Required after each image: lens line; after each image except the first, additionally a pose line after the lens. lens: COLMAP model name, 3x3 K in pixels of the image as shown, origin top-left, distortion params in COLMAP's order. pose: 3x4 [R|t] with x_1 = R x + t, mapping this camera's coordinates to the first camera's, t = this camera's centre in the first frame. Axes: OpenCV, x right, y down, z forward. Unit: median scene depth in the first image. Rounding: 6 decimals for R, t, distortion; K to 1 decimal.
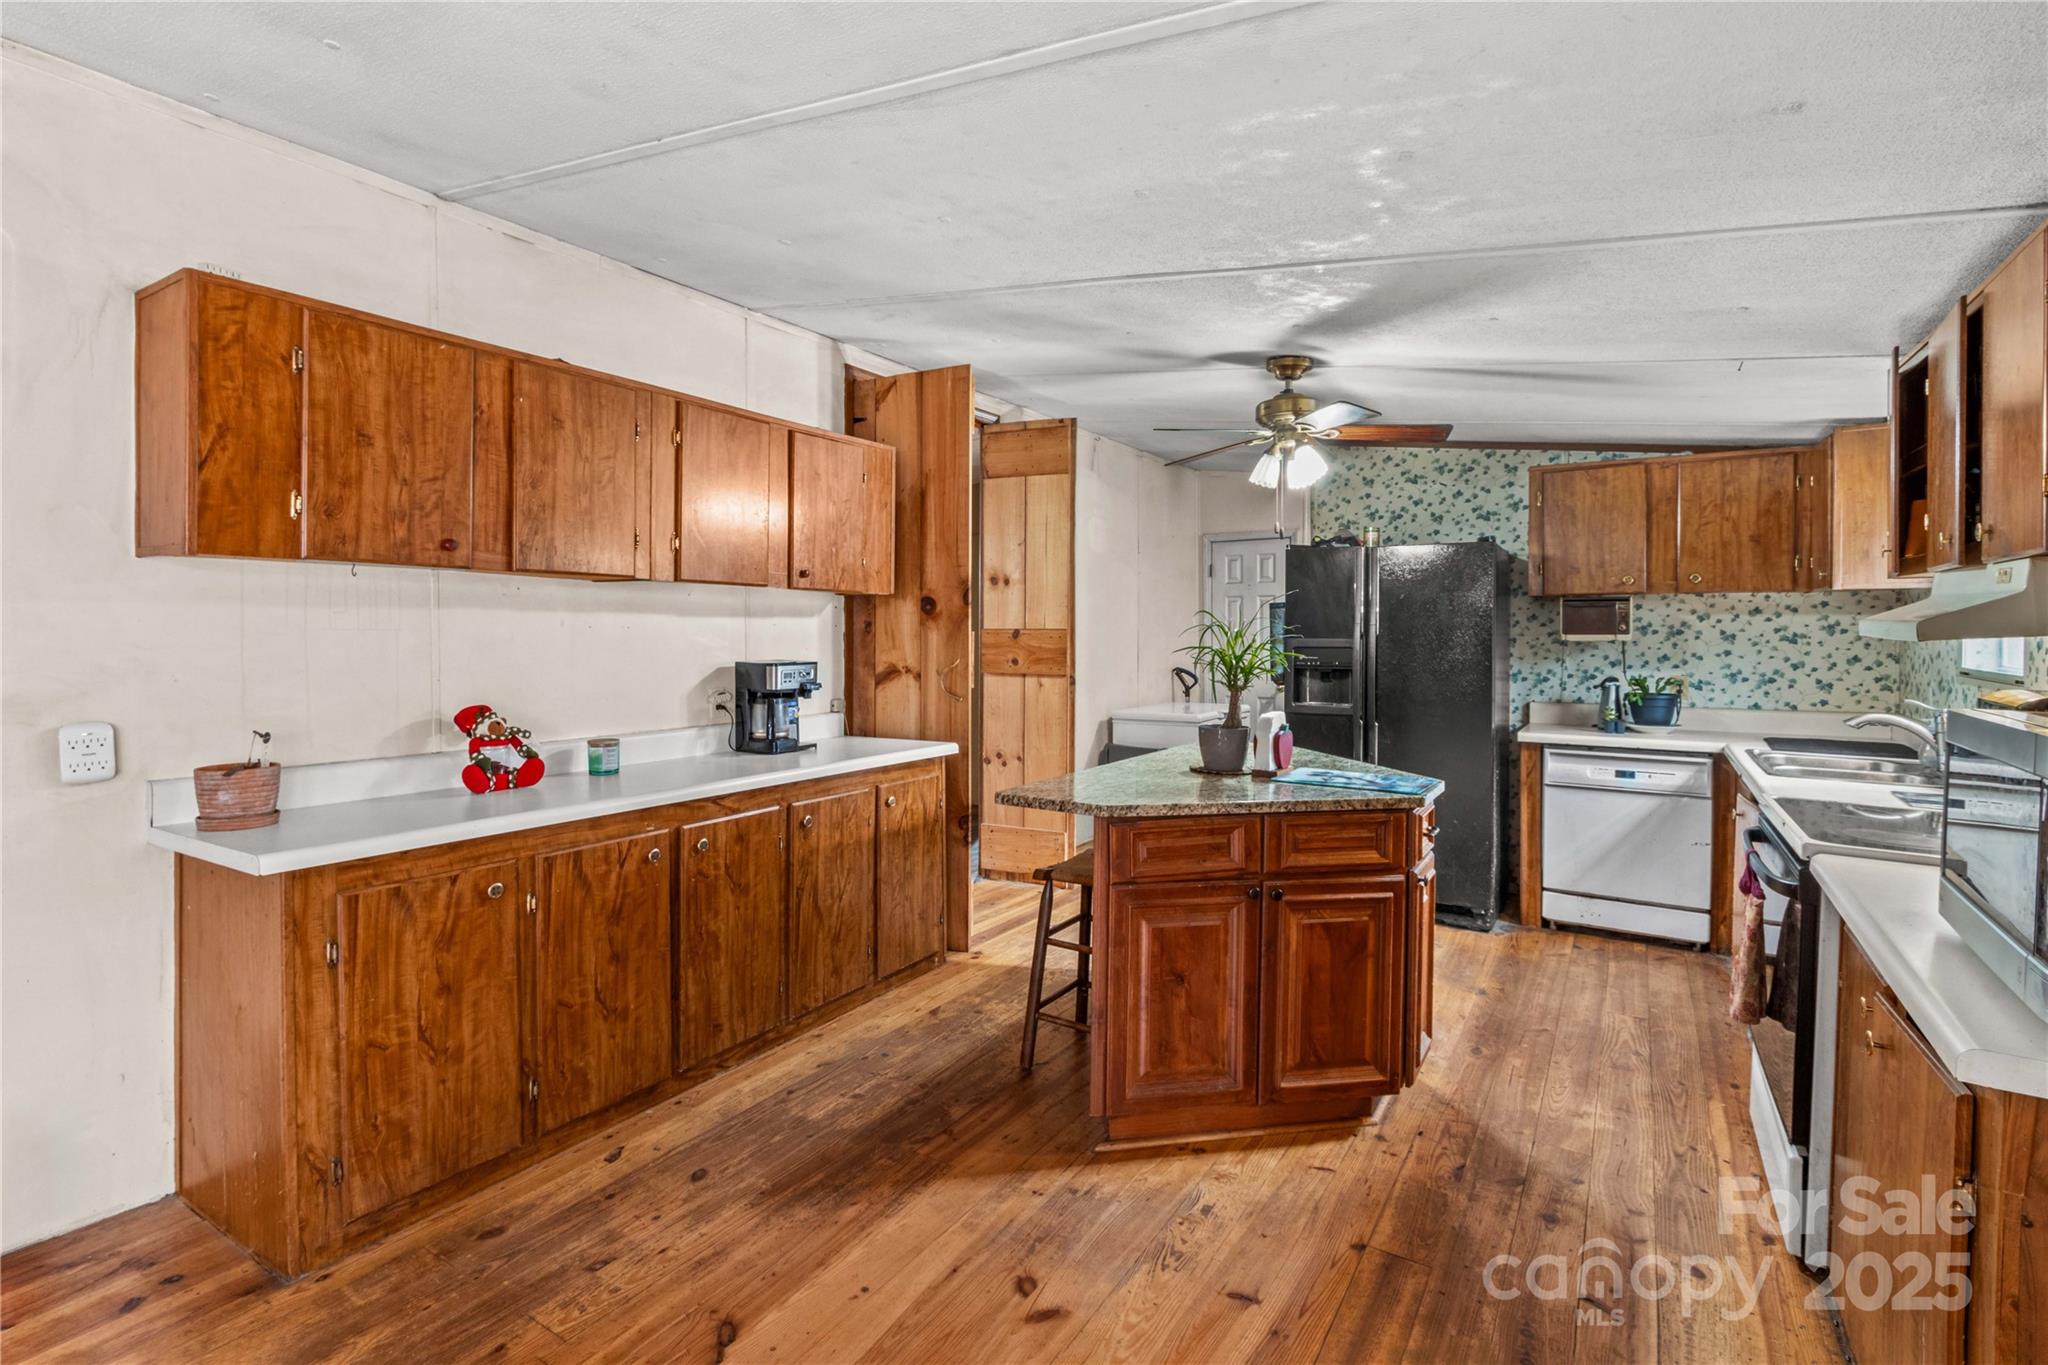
lens RADIAL K [[975.6, 0, 951.0], [0, 975.6, 646.0], [0, 0, 1]] dist [0.001586, 0.000239]
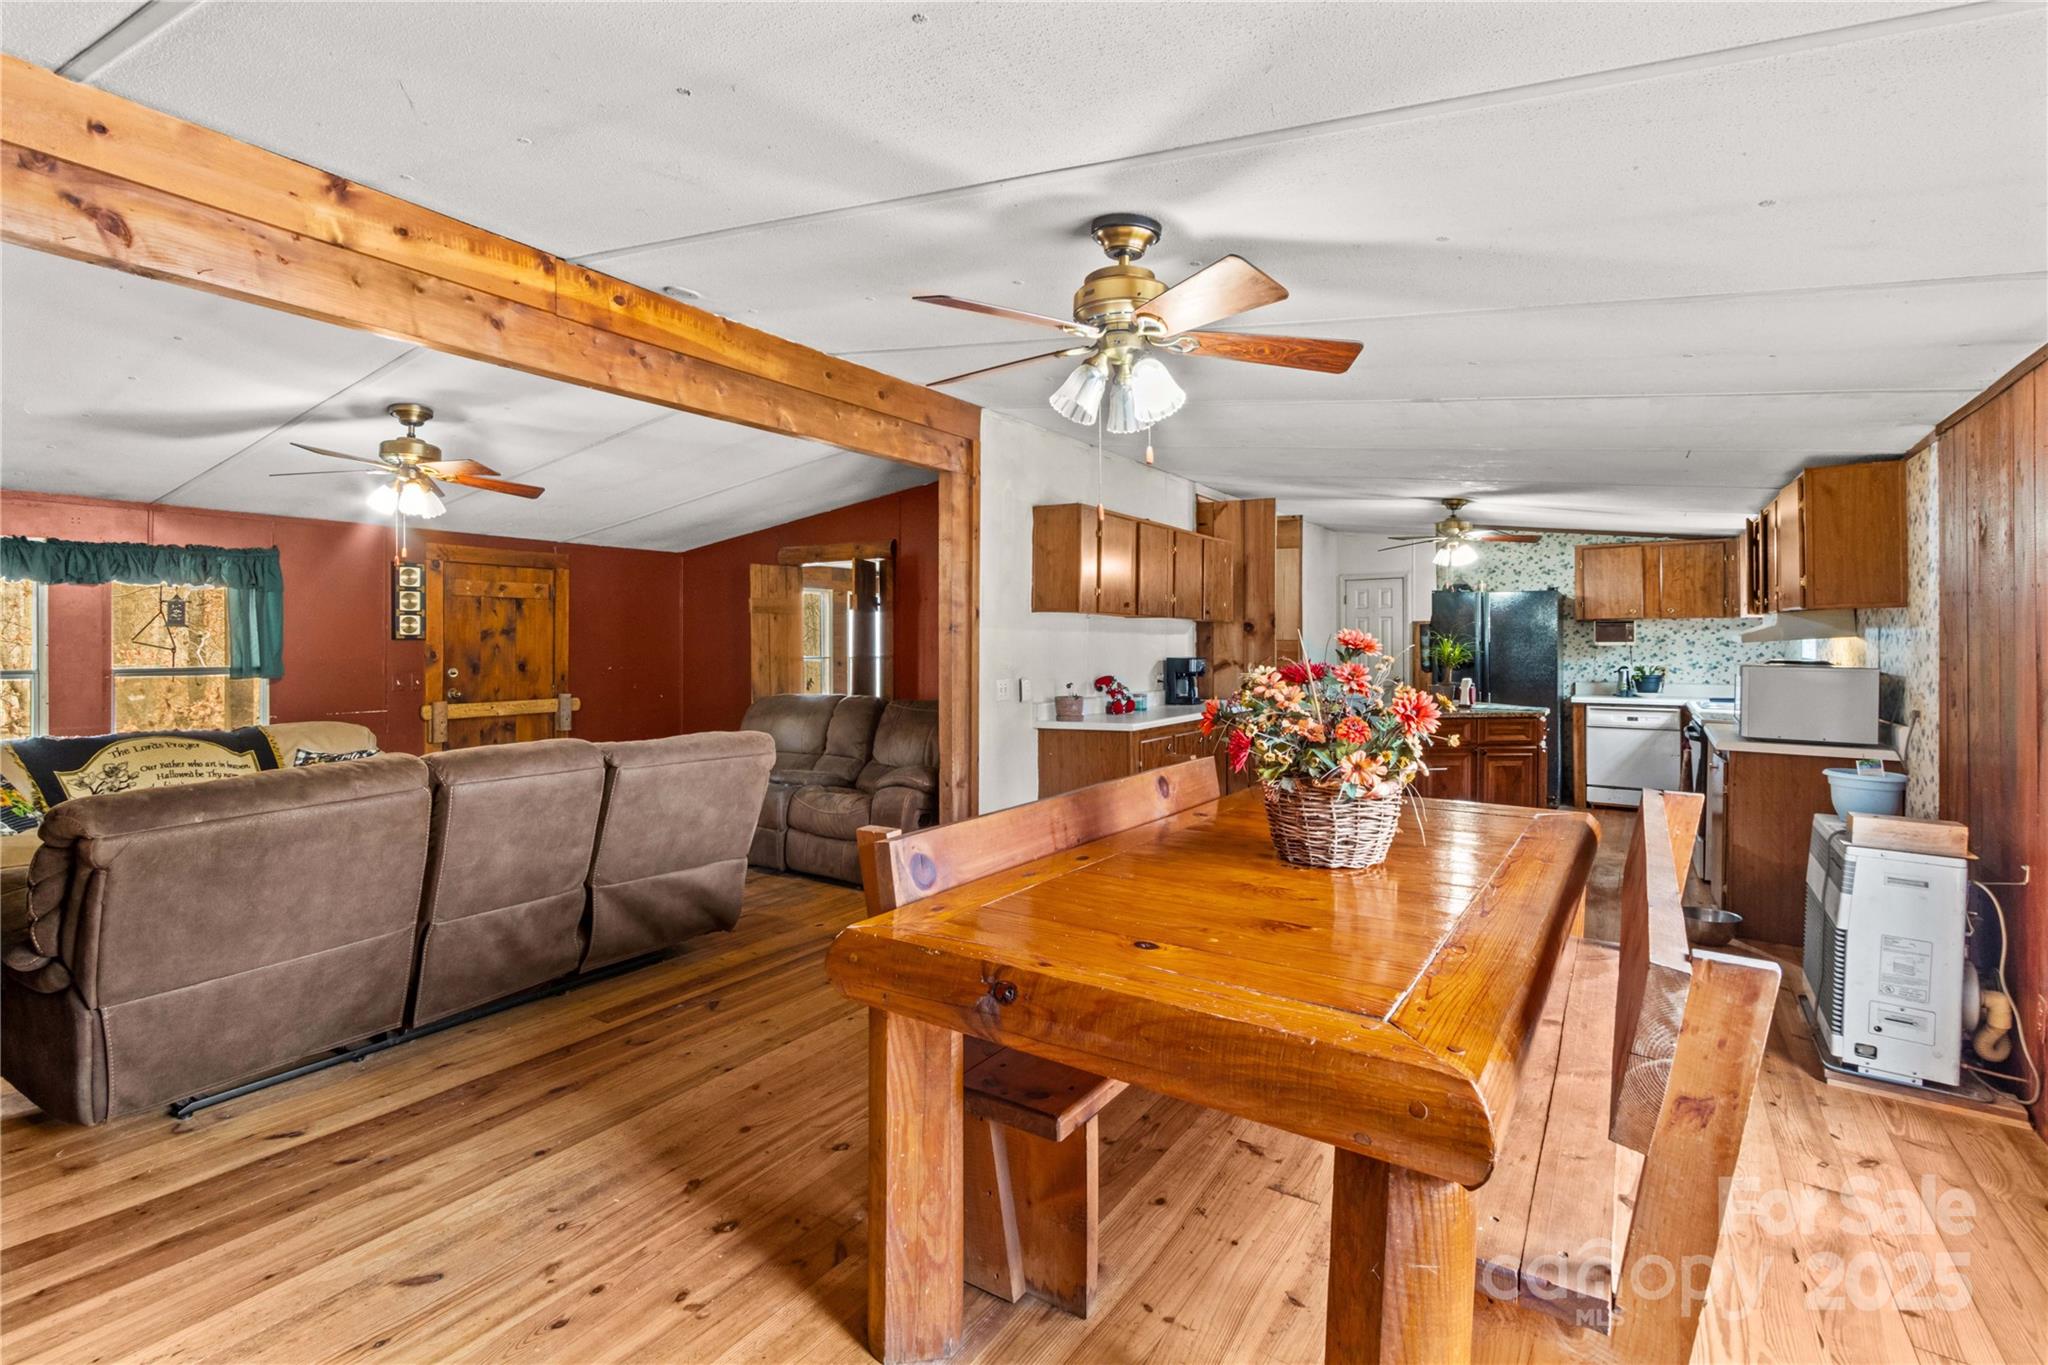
lens RADIAL K [[975.6, 0, 941.0], [0, 975.6, 646.8], [0, 0, 1]] dist [0.001586, 0.000239]
pose [[0.999939, -0.004244, -0.010208, -0.559127], [0.004111, 0.999907, -0.013021, 0.015584], [0.010262, 0.012978, 0.999863, -0.804867]]
